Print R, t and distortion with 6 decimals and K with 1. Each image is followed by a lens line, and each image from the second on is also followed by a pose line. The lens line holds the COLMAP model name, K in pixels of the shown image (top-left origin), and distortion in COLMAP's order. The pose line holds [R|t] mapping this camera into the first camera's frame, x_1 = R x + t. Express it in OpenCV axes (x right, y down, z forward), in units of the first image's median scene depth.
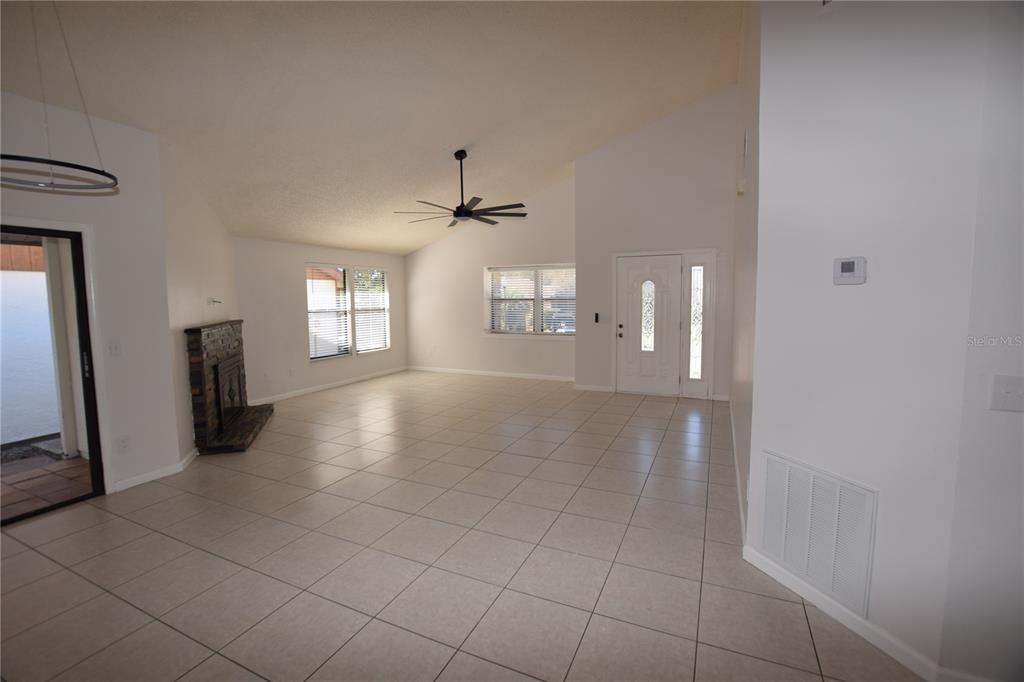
lens RADIAL K [[455.4, 0, 513.7], [0, 455.4, 351.7], [0, 0, 1]] dist [-0.029520, 0.000912]
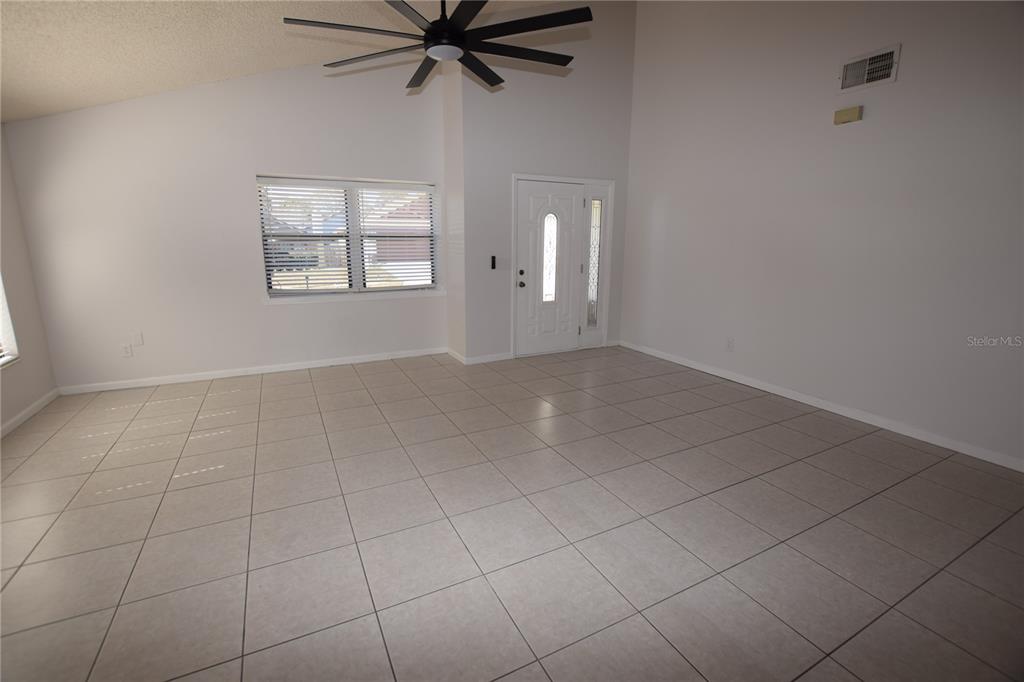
lens RADIAL K [[455.4, 0, 504.9], [0, 455.4, 335.6], [0, 0, 1]] dist [-0.029520, 0.000912]
pose [[0.607316, -0.150646, 0.780046, -0.393363], [0.081298, 0.988487, 0.127606, -0.050999], [-0.790290, -0.014081, 0.612572, 0.547785]]
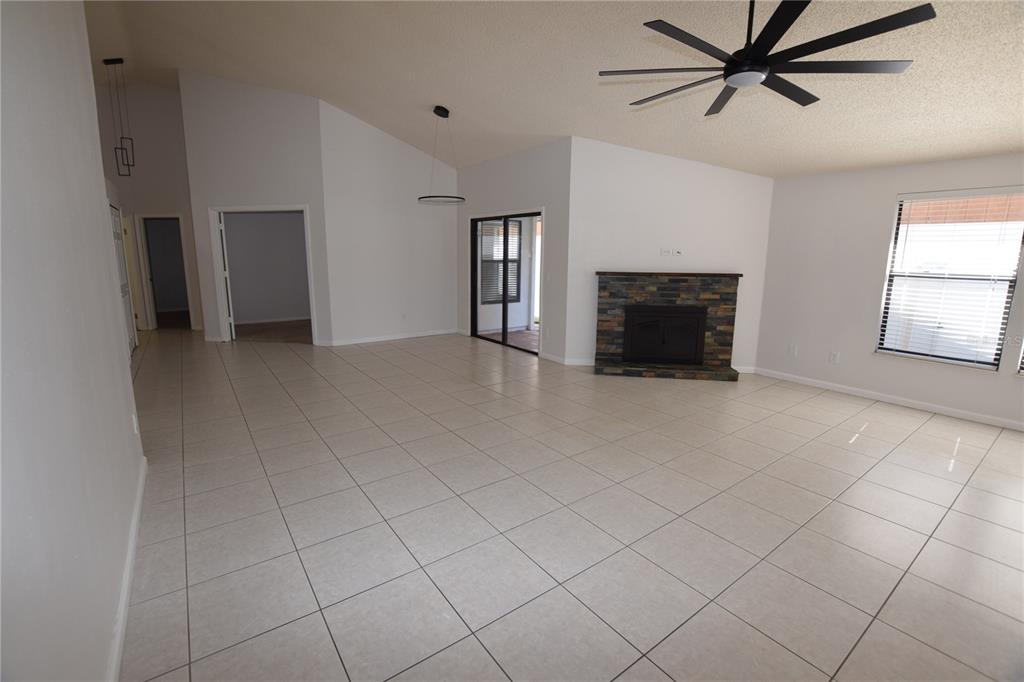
lens RADIAL K [[455.4, 0, 506.9], [0, 455.4, 337.4], [0, 0, 1]] dist [-0.029520, 0.000912]
pose [[-0.476503, 0.165156, -0.863521, 0.363444], [-0.109836, 0.963319, 0.244852, -0.099109], [0.872285, 0.211519, -0.440884, 0.849042]]
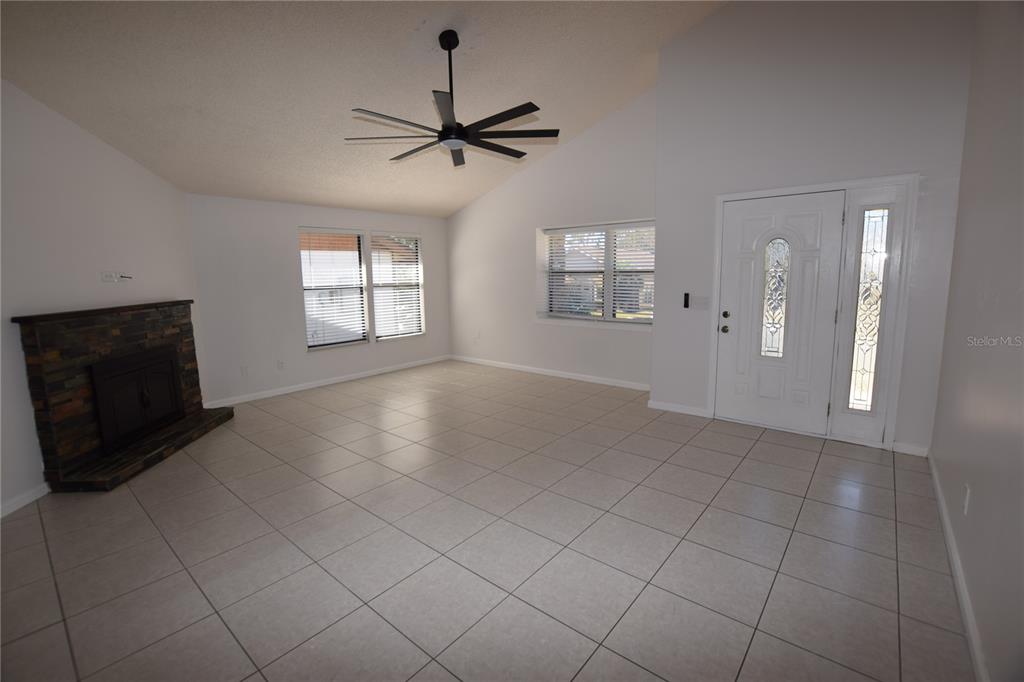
lens RADIAL K [[455.4, 0, 512.1], [0, 455.4, 343.4], [0, 0, 1]] dist [-0.029520, 0.000912]
pose [[0.964963, 0.035926, -0.259915, 0.115705], [-0.025928, 0.998790, 0.041795, -0.035218], [0.261102, -0.033592, 0.964726, 0.329600]]
